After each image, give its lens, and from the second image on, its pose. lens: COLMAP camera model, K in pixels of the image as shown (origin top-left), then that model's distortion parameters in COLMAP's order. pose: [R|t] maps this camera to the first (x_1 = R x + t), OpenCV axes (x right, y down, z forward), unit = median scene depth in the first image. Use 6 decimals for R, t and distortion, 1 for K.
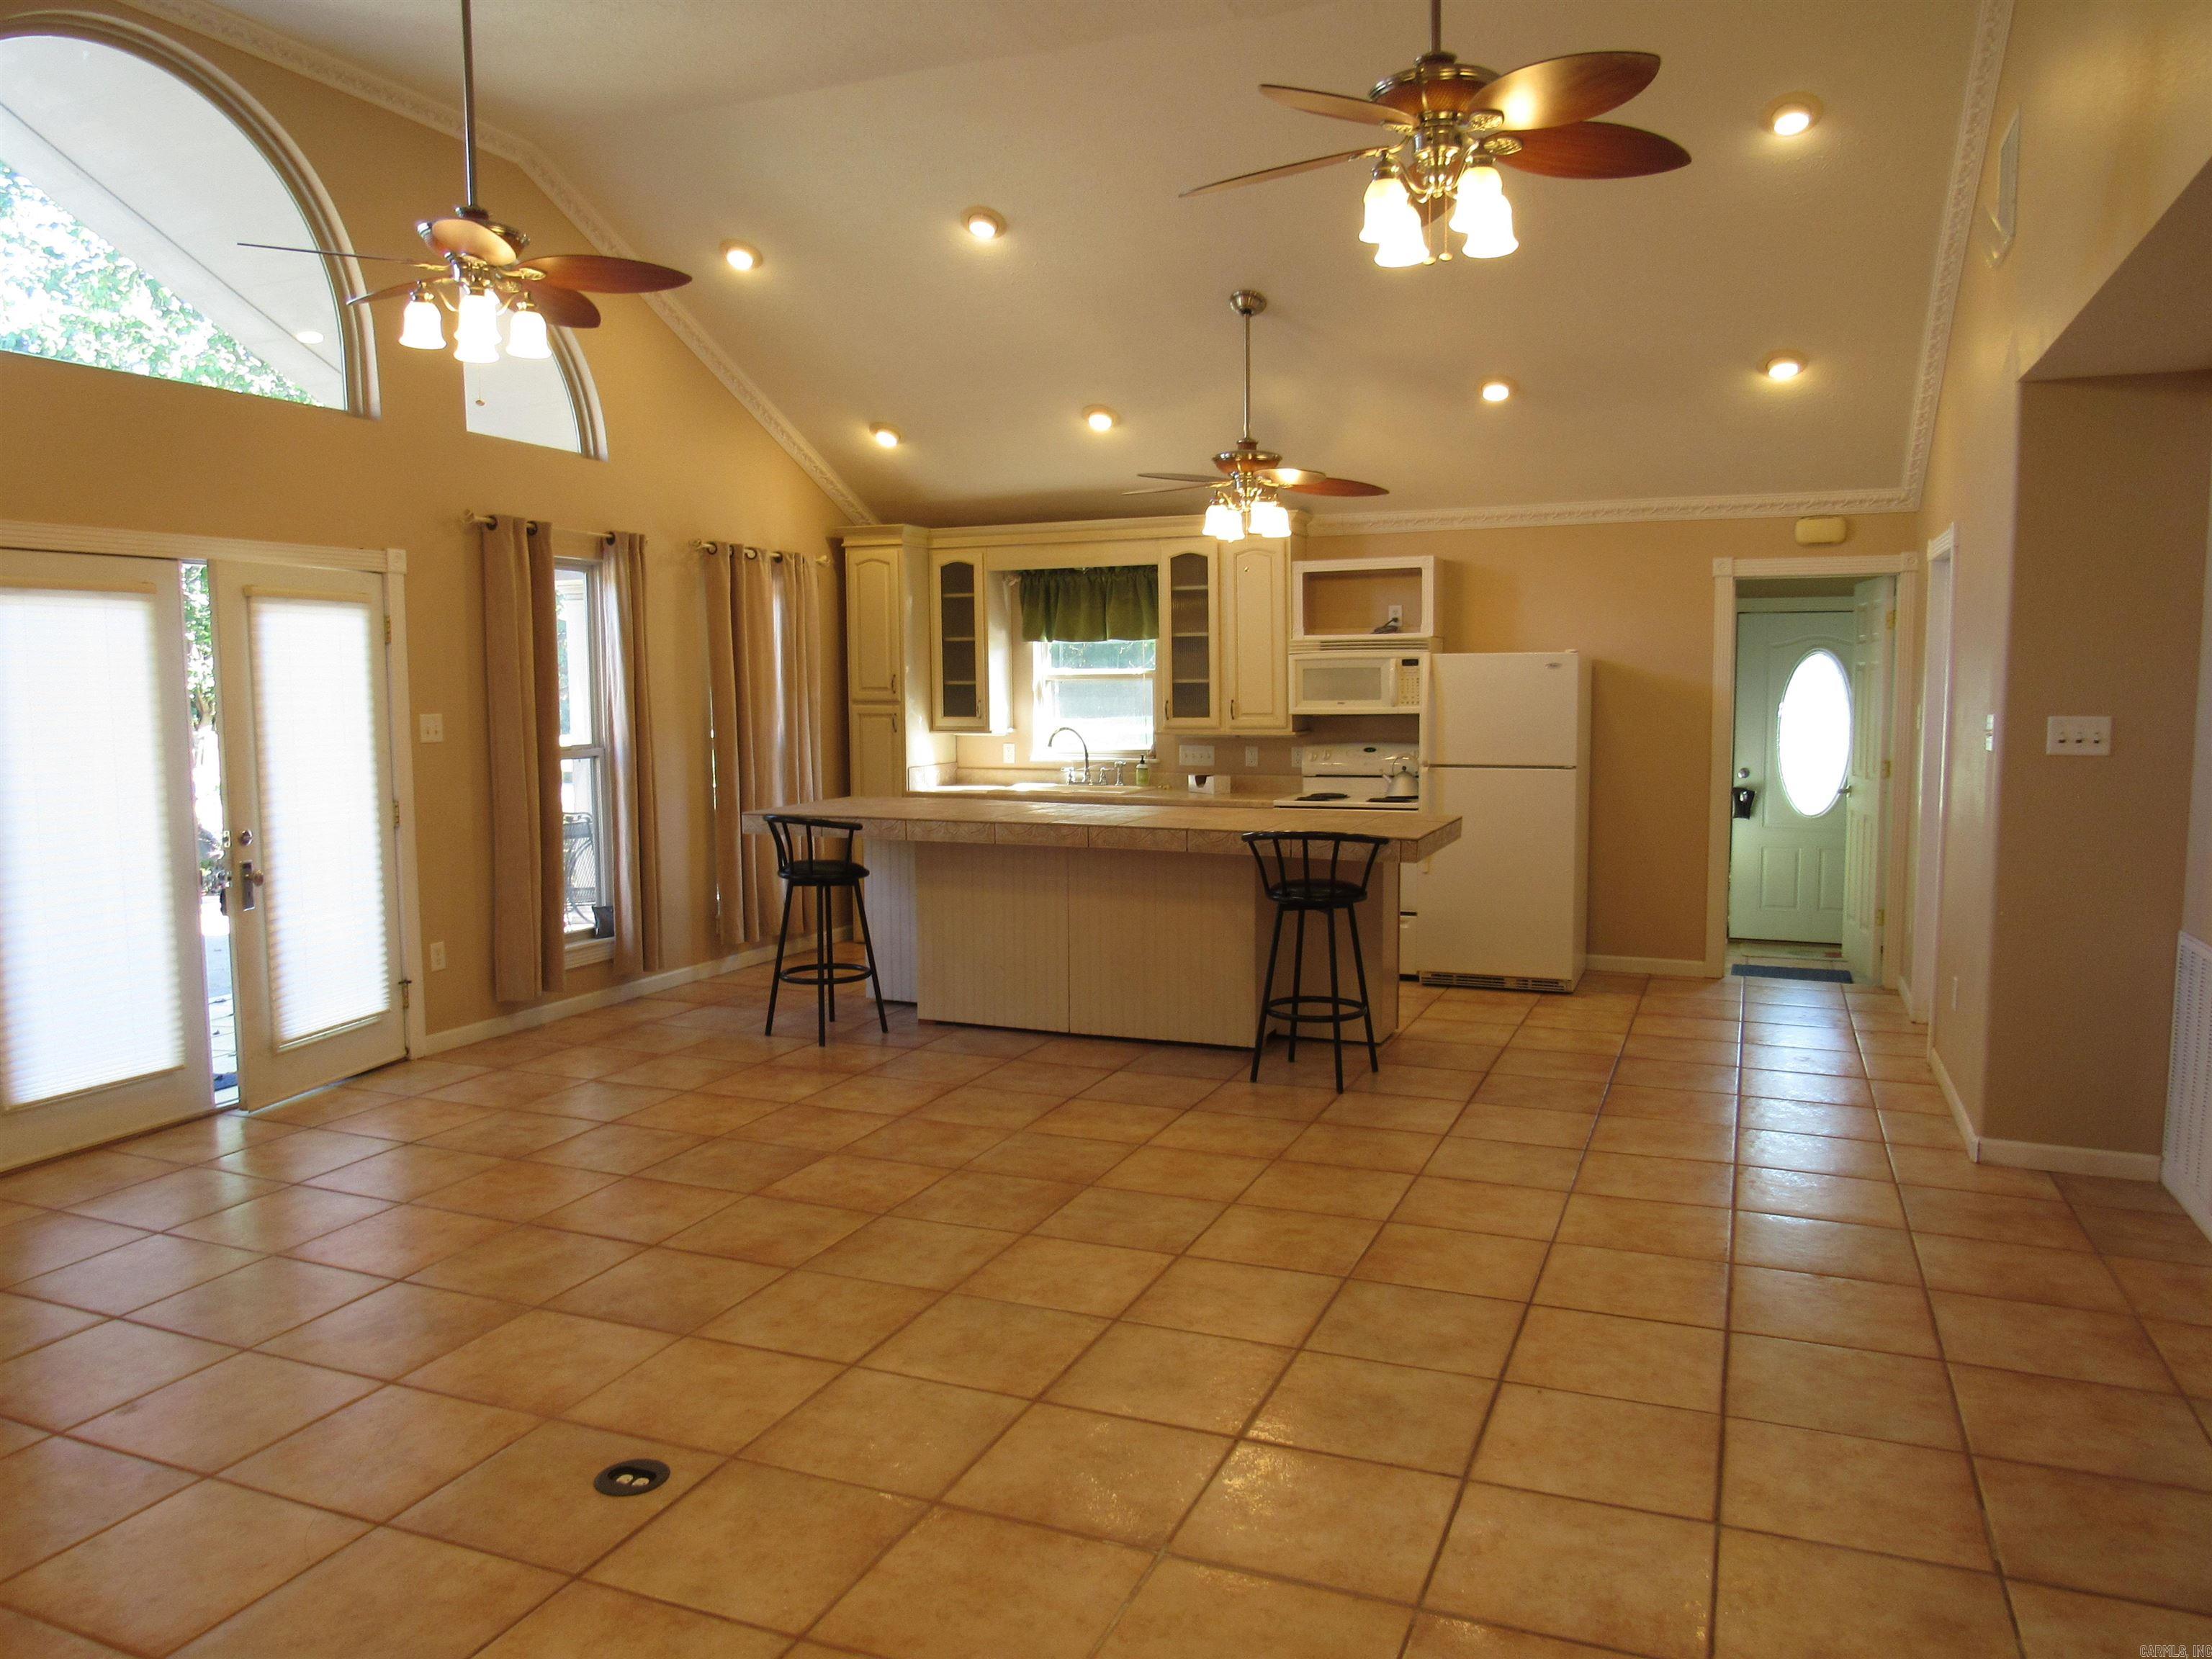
lens RADIAL K [[1571.8, 0, 1106.0], [0, 1571.8, 829.5], [0, 0, 1]] dist [-0.056505, 0.033958]
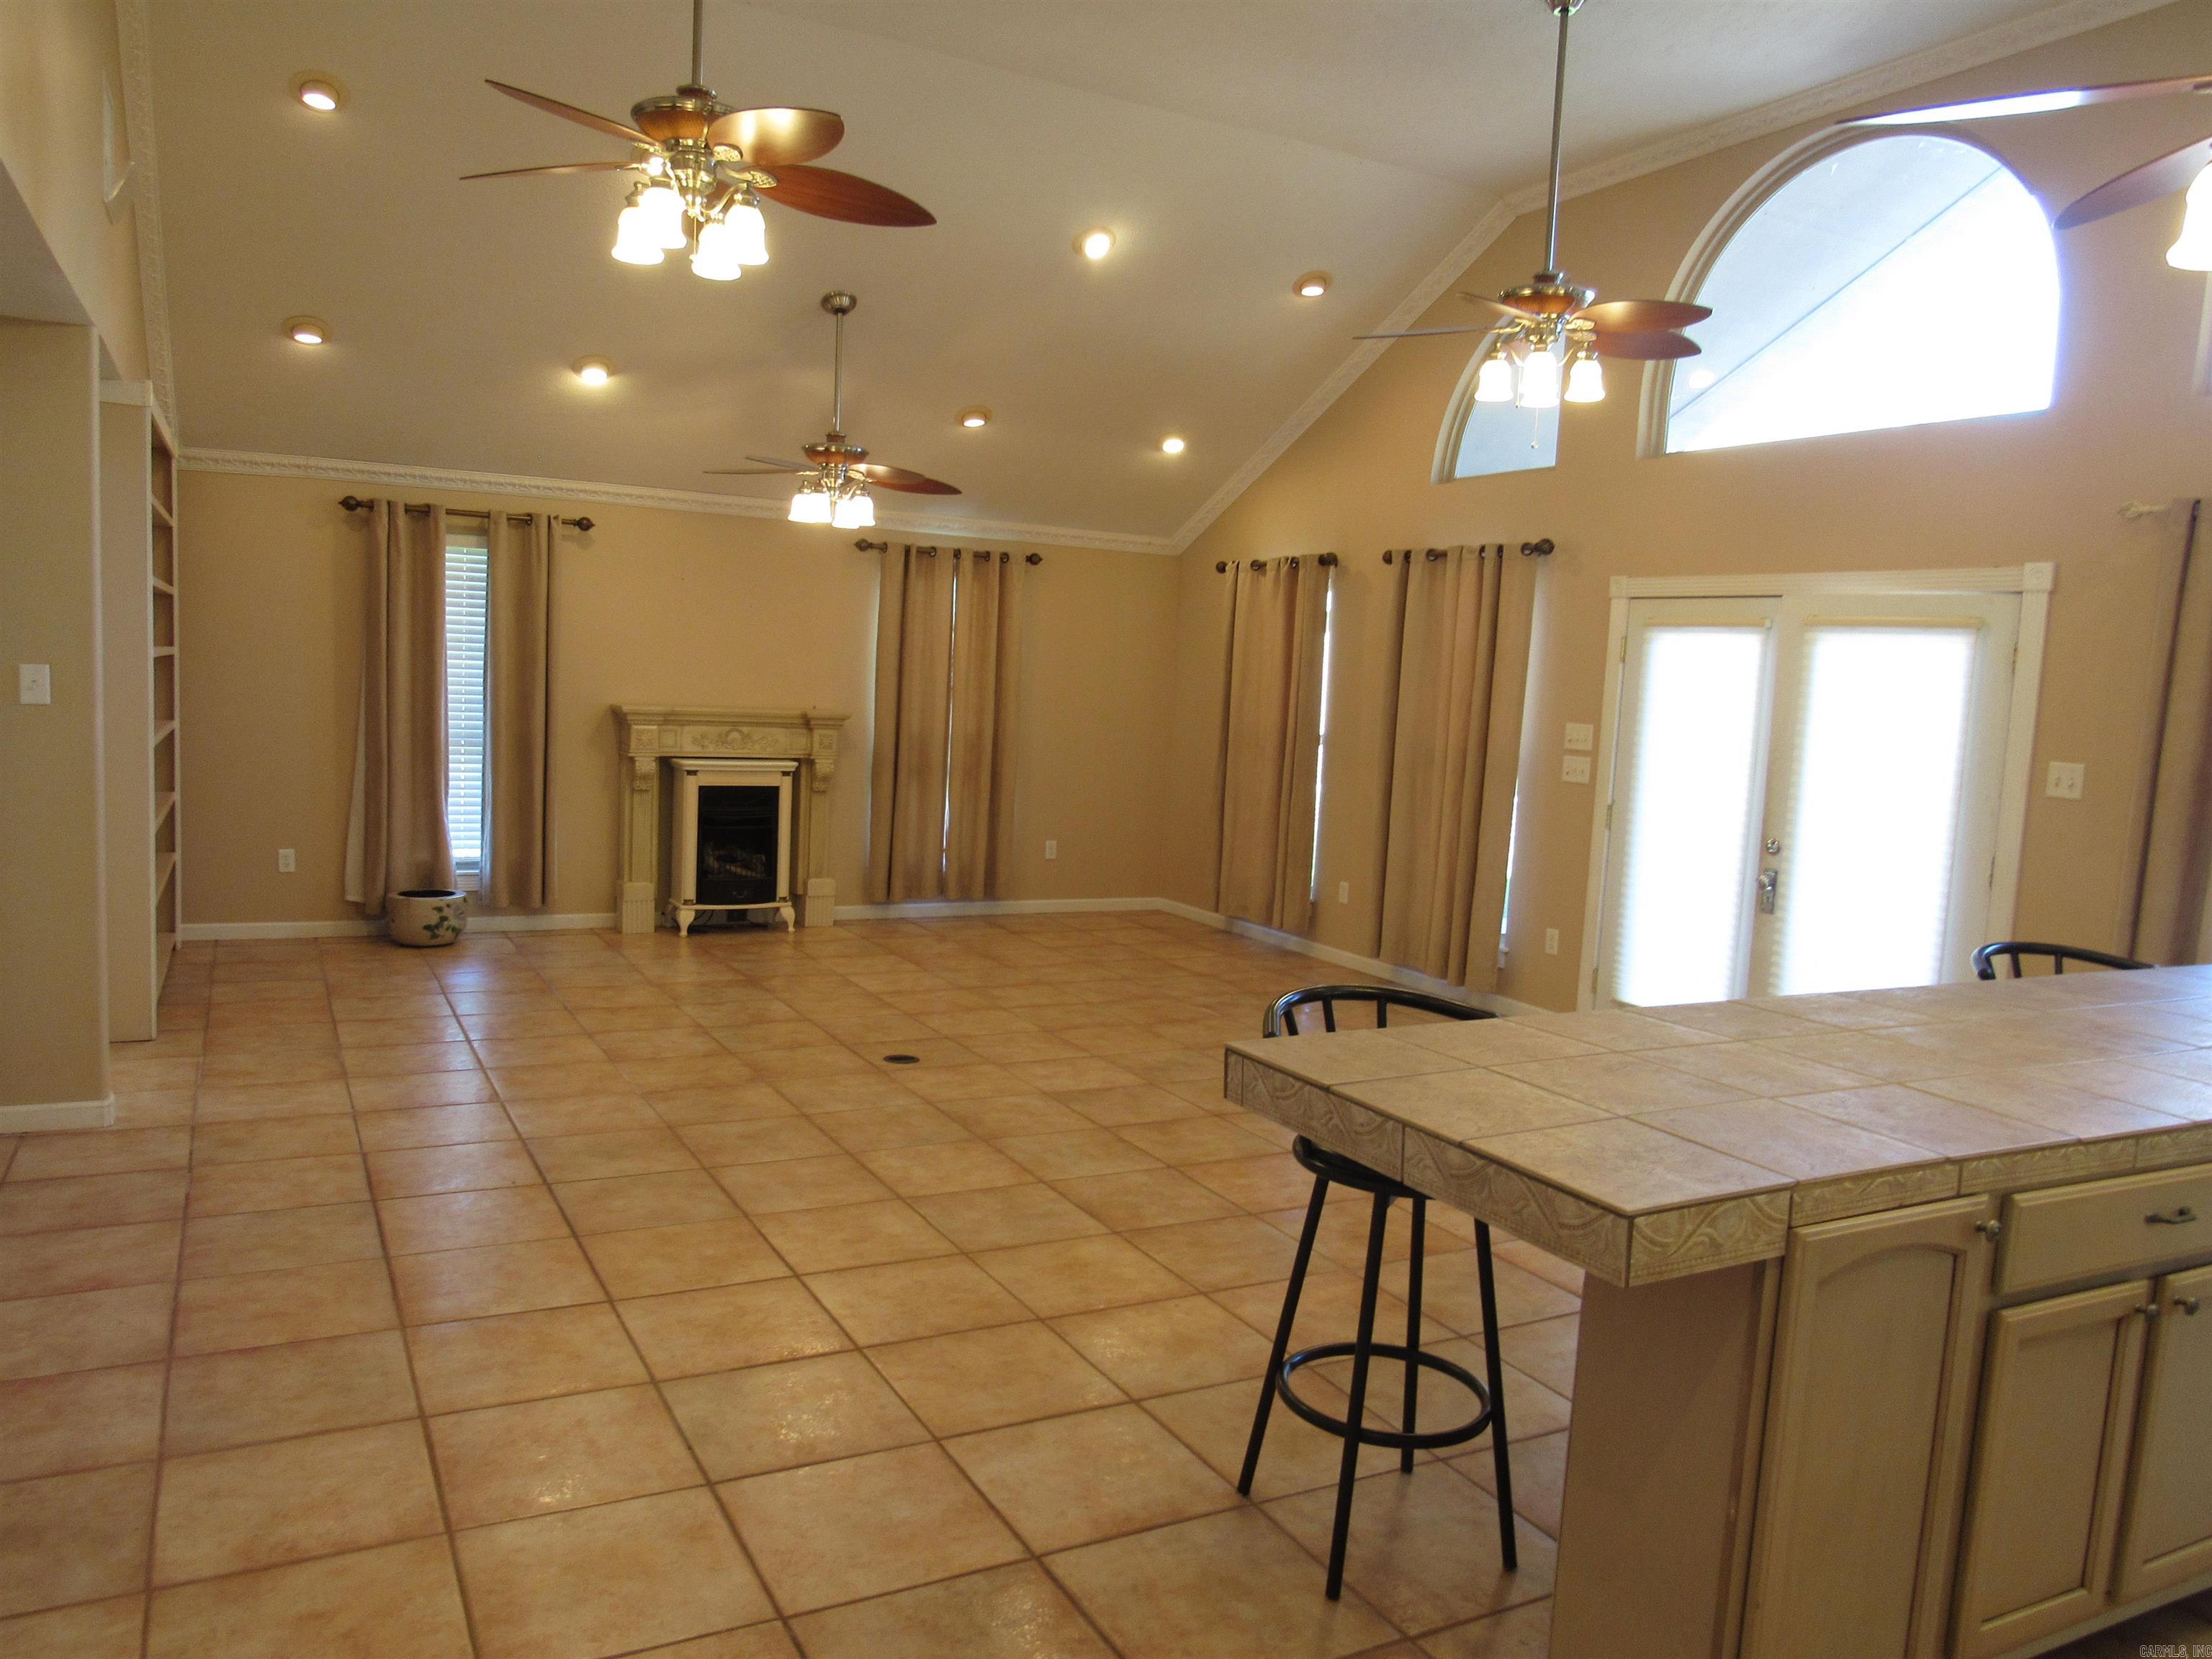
lens RADIAL K [[1617.6, 0, 1106.0], [0, 1617.6, 829.5], [0, 0, 1]] dist [-0.037053, -0.000448]
pose [[-0.635071, 0.050276, -0.770816, 0.827757], [-0.122674, 0.978651, 0.164902, -0.182895], [0.762651, 0.199284, -0.615345, 1.797263]]
